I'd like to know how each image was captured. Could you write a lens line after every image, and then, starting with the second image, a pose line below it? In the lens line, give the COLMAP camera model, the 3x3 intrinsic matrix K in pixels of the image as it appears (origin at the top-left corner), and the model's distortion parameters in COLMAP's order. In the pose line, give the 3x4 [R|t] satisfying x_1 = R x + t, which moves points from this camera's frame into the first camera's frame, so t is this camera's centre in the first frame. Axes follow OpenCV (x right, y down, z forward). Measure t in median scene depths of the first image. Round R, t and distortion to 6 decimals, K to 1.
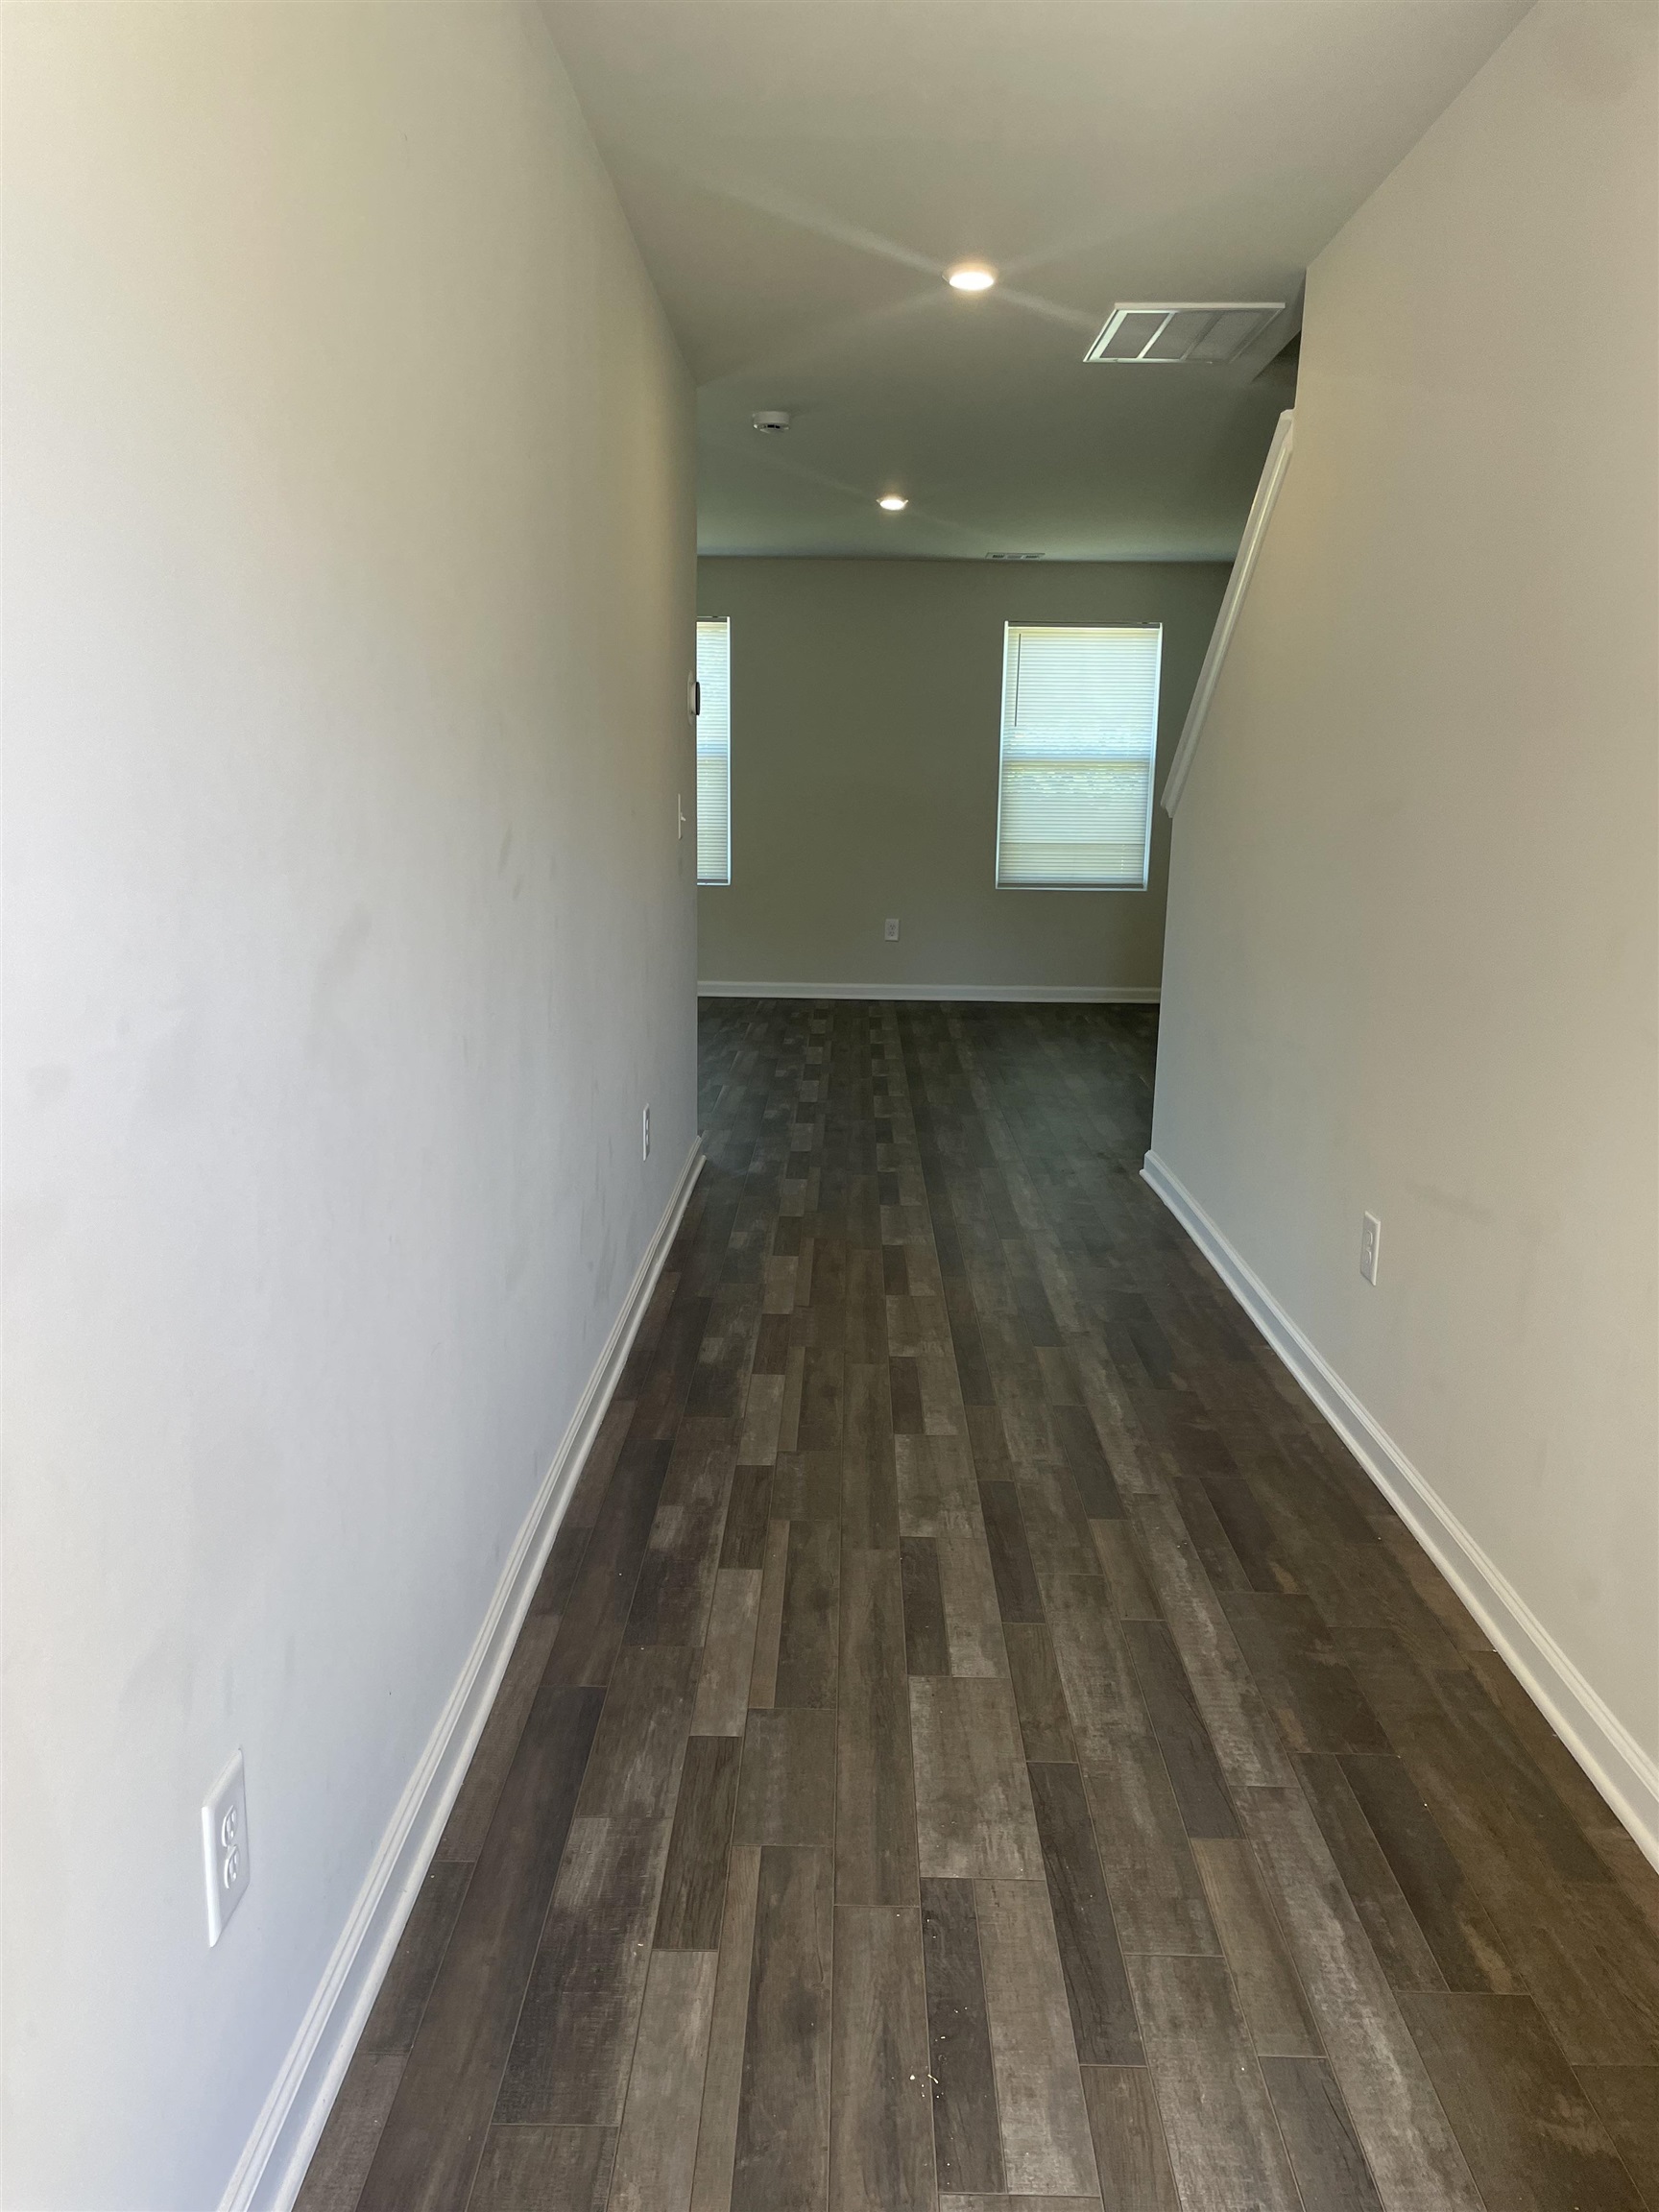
lens RADIAL K [[1681.7, 0, 822.3], [0, 1681.7, 1105.6], [0, 0, 1]] dist [0.037082, -0.001771]
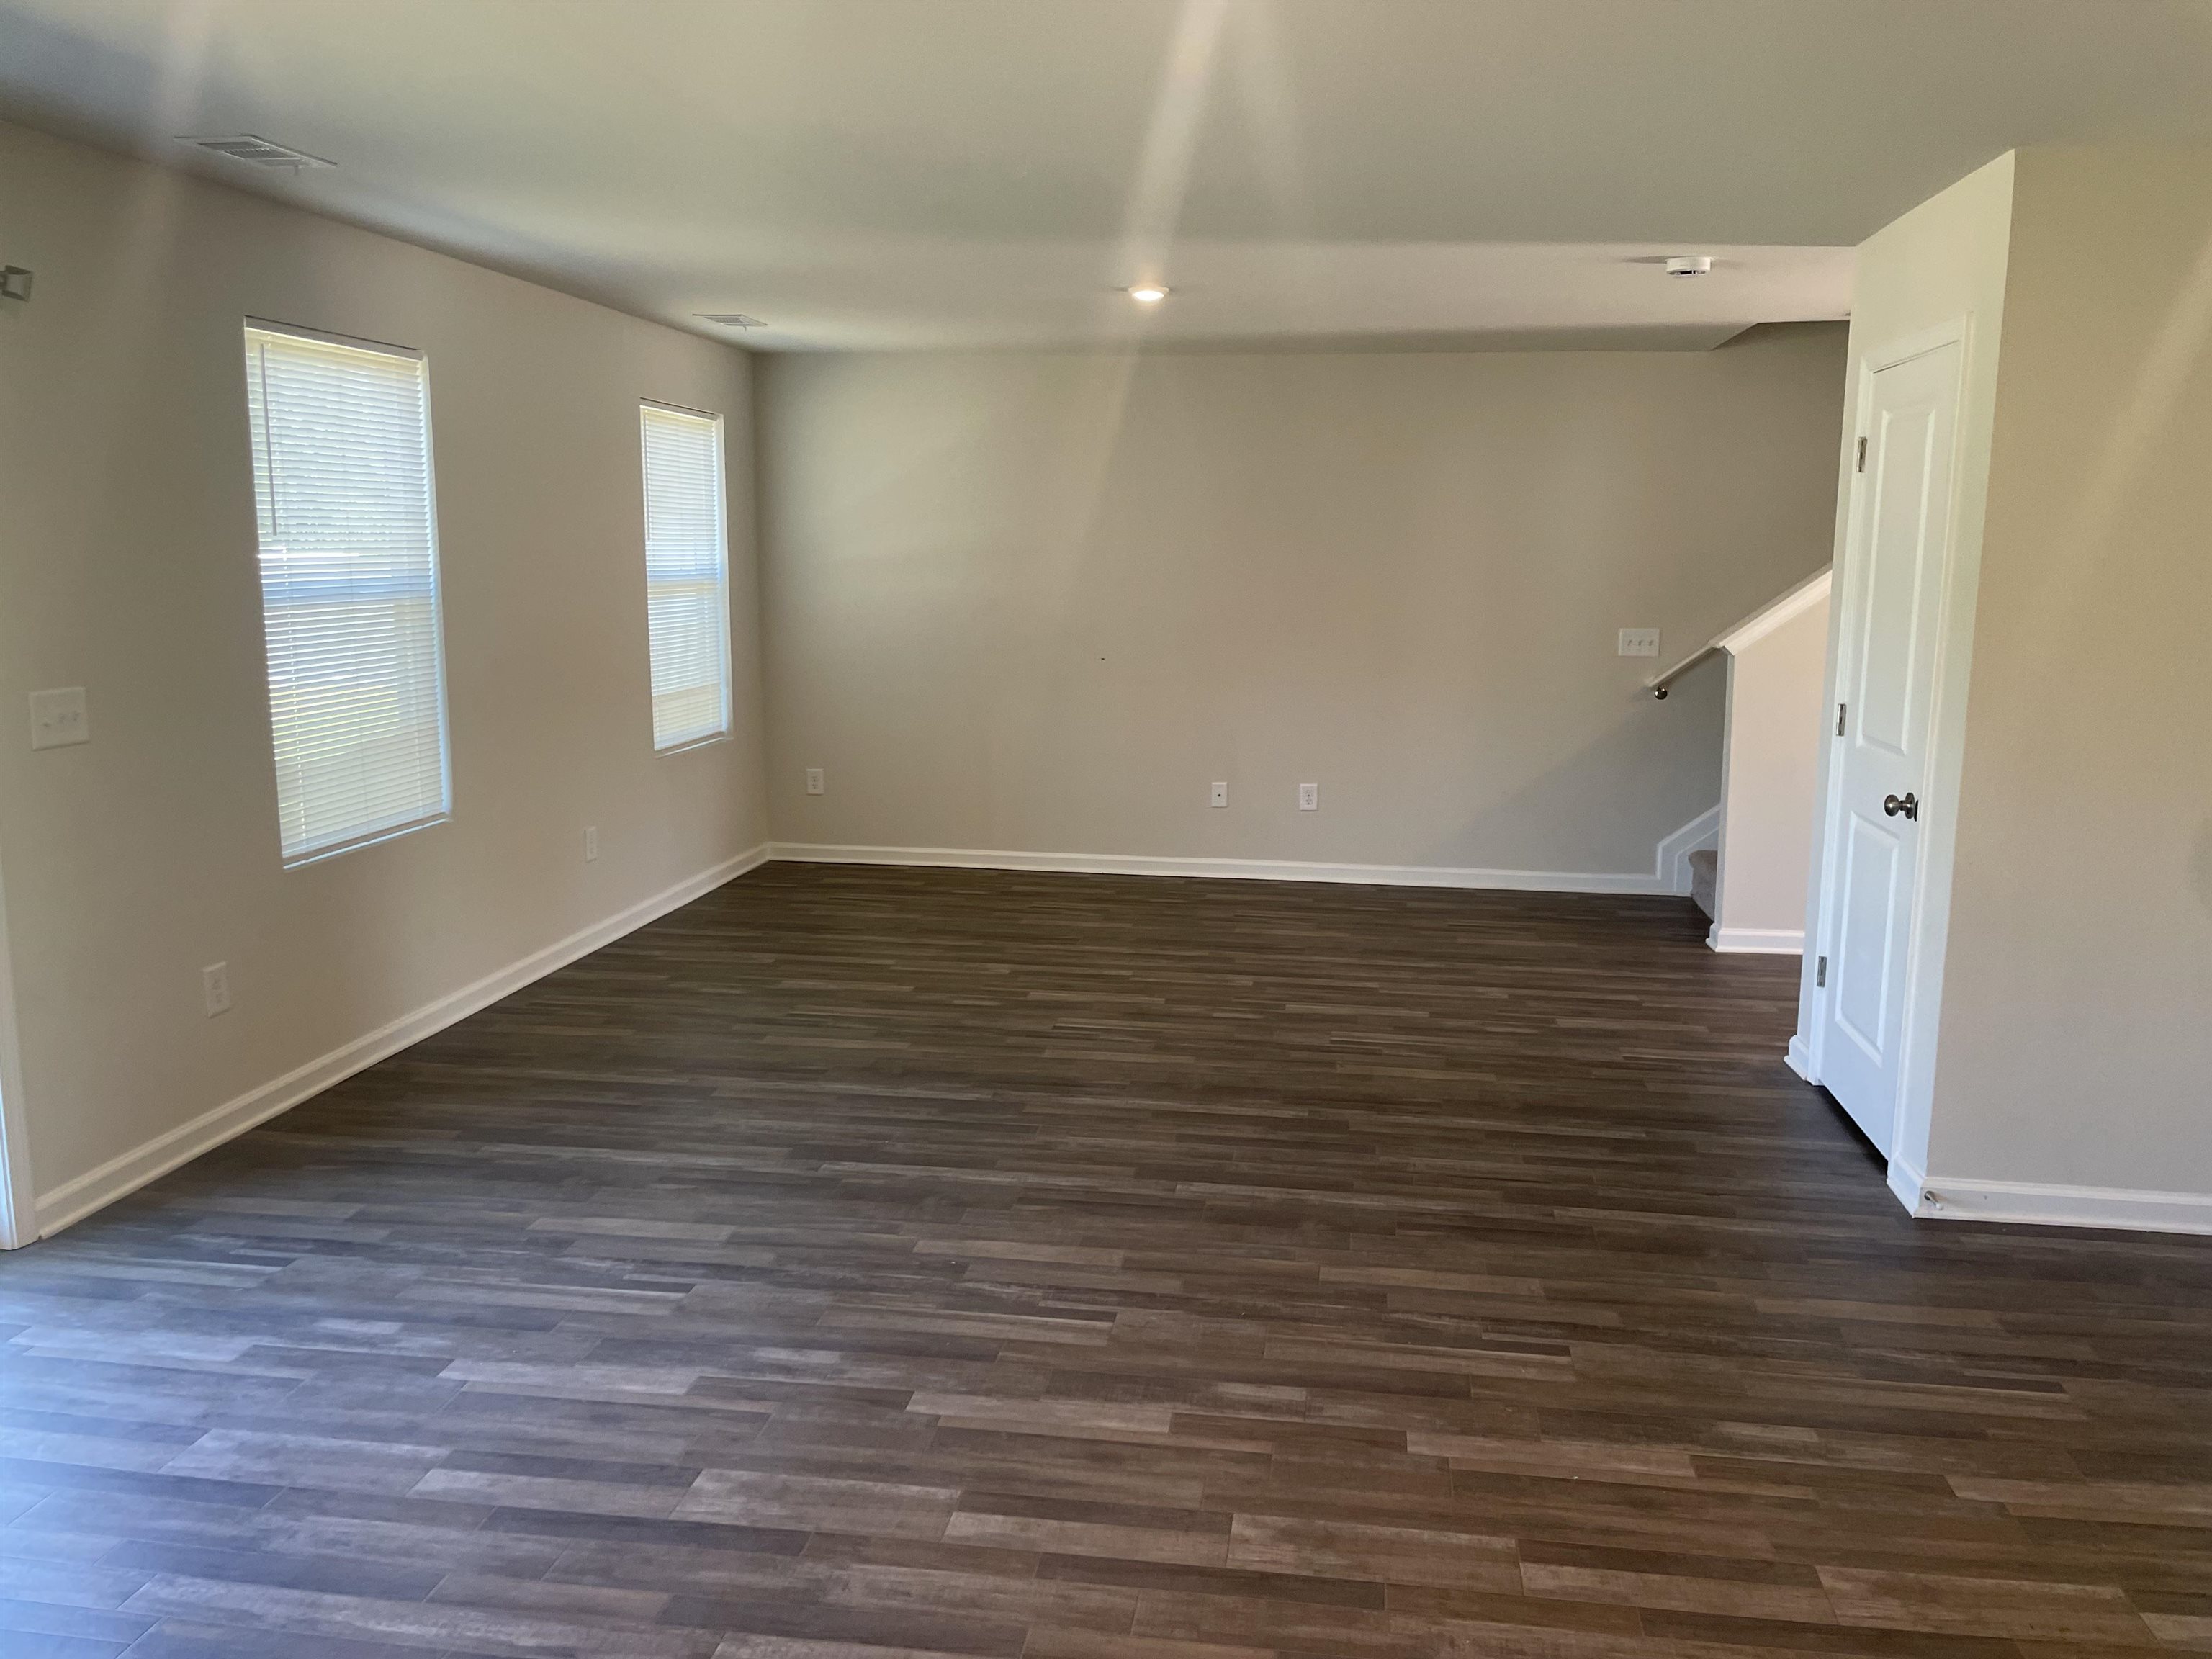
lens RADIAL K [[1681.7, 0, 1108.4], [0, 1681.7, 828.1], [0, 0, 1]] dist [0.037082, -0.001771]
pose [[-0.116074, 0.152536, -0.981458, 1.060697], [-0.205572, 0.963052, 0.173988, -0.302923], [0.971734, 0.221956, -0.080428, 1.056968]]
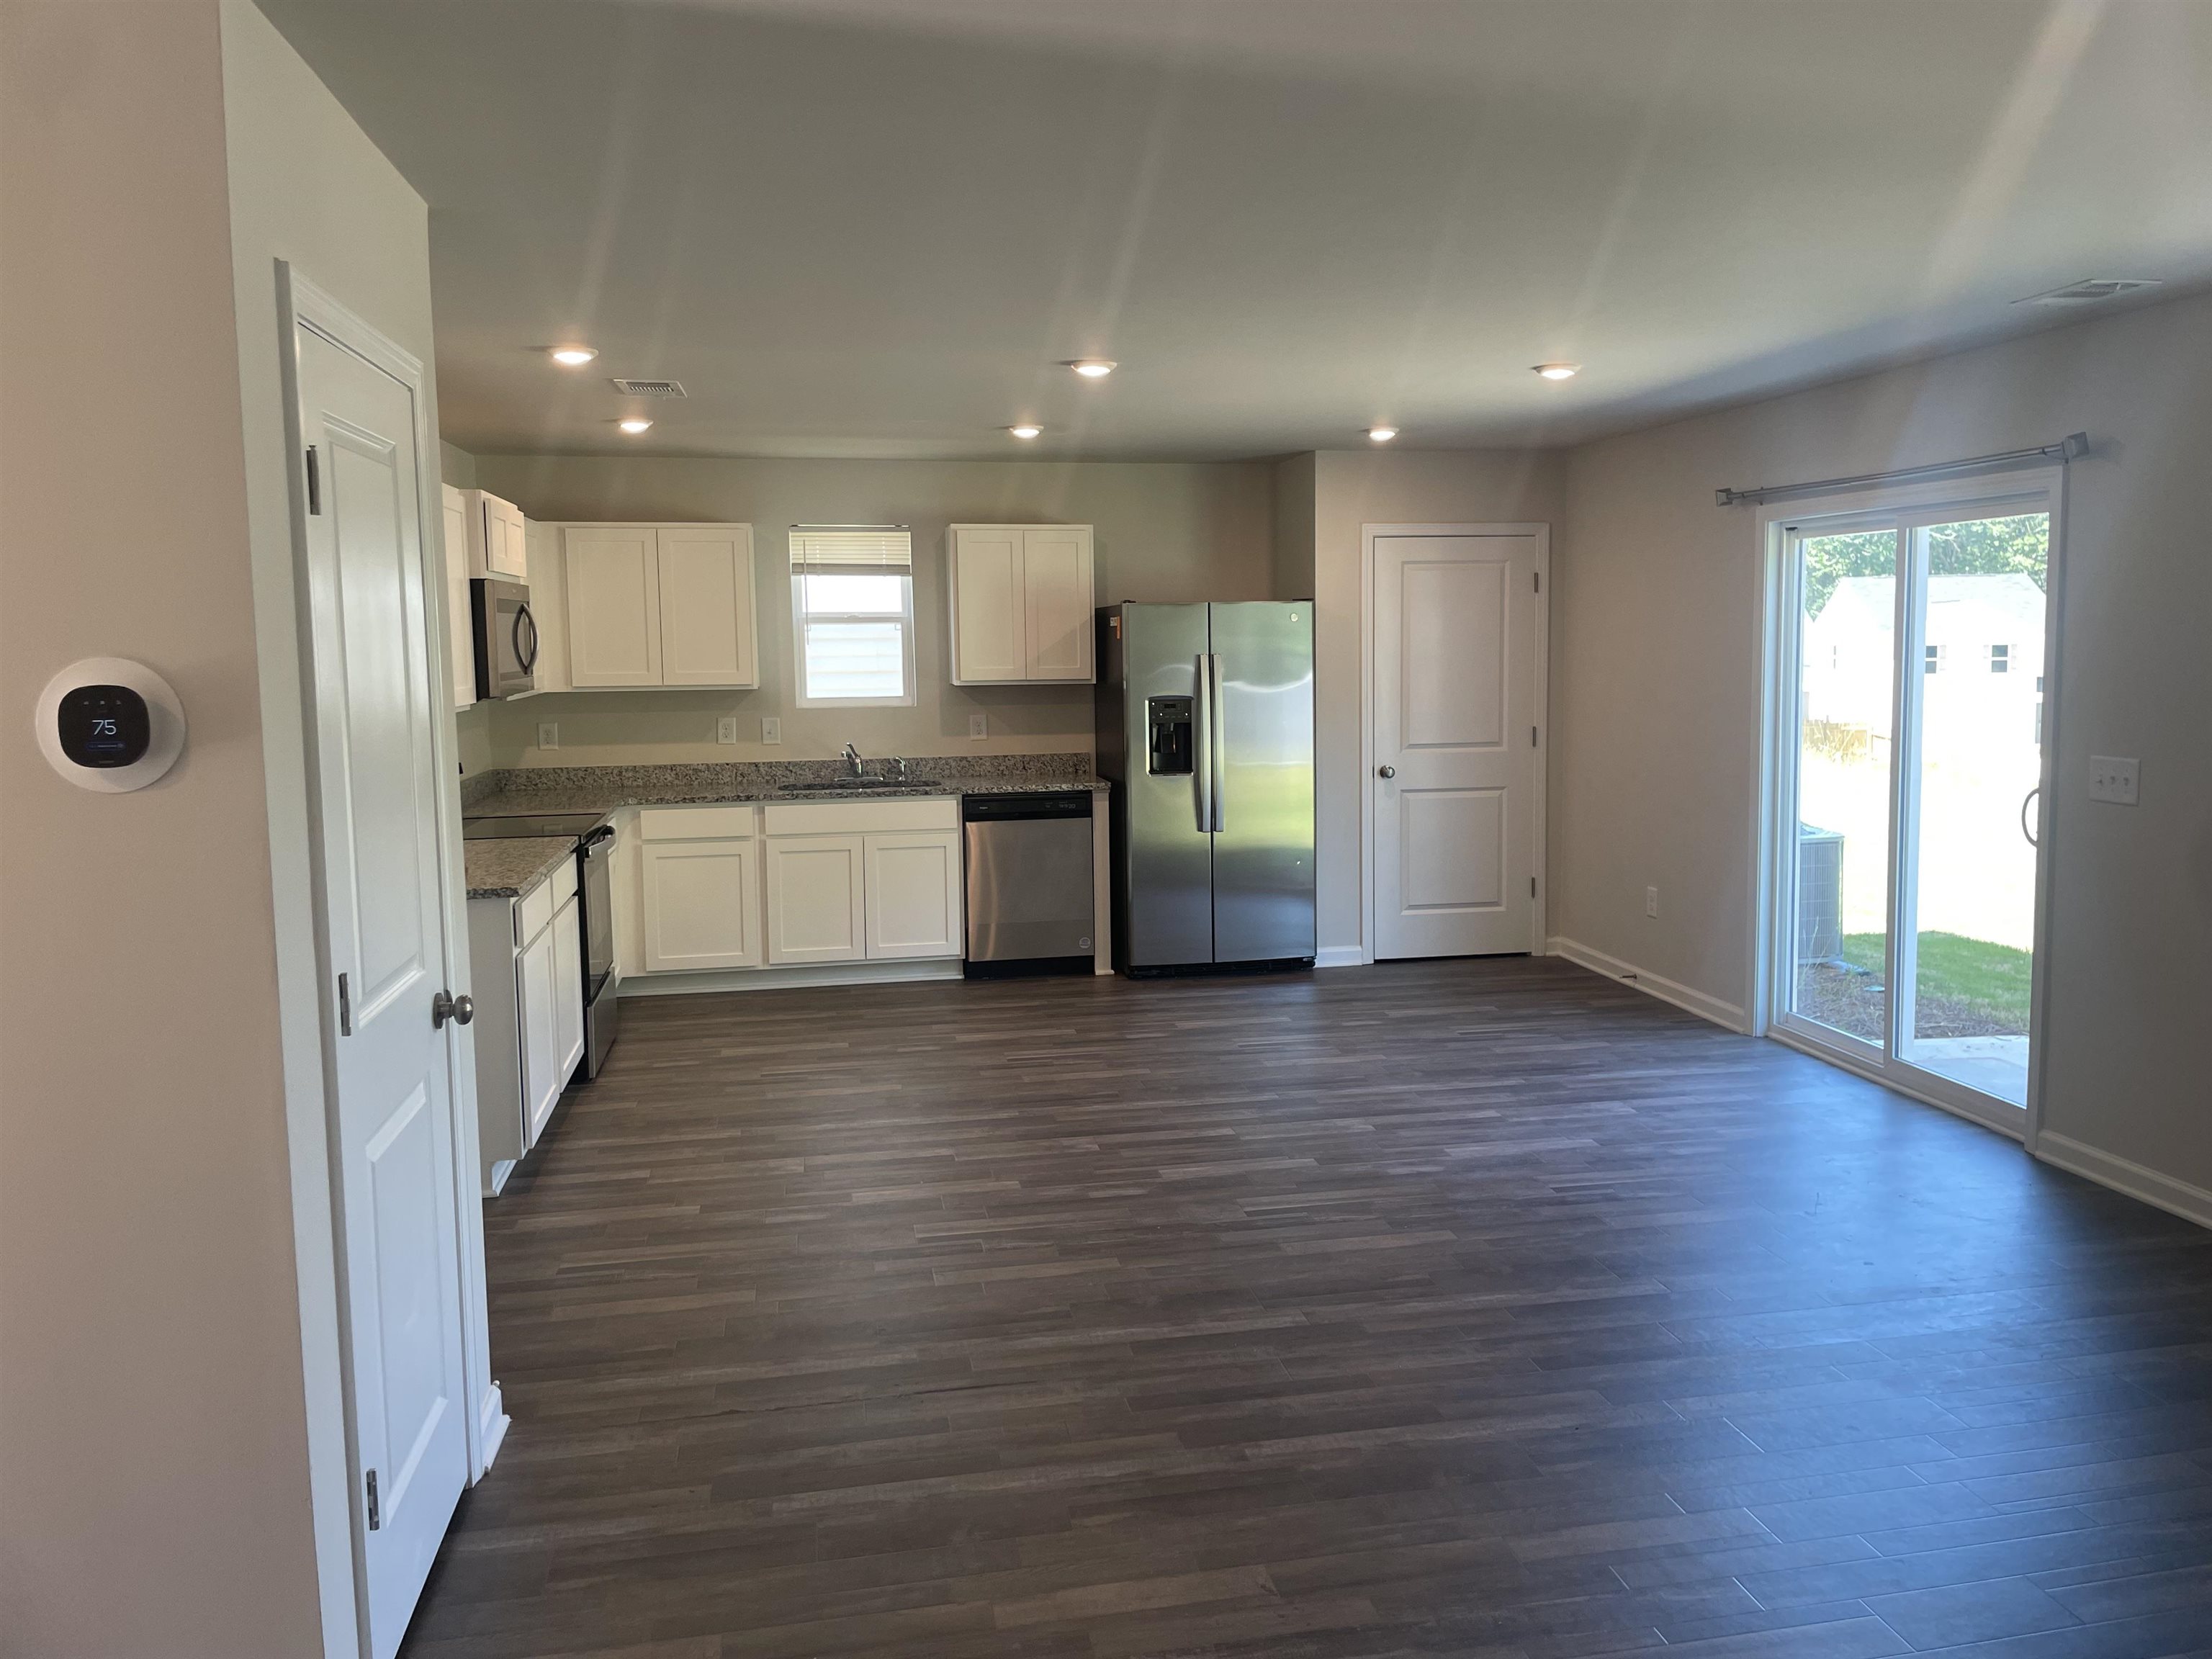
lens RADIAL K [[1681.7, 0, 1107.5], [0, 1681.7, 823.7], [0, 0, 1]] dist [0.037082, -0.001771]
pose [[-0.207435, -0.116863, 0.971243, -1.900371], [0.203284, 0.966016, 0.159651, -0.419265], [-0.956894, 0.230555, -0.176630, 1.408699]]
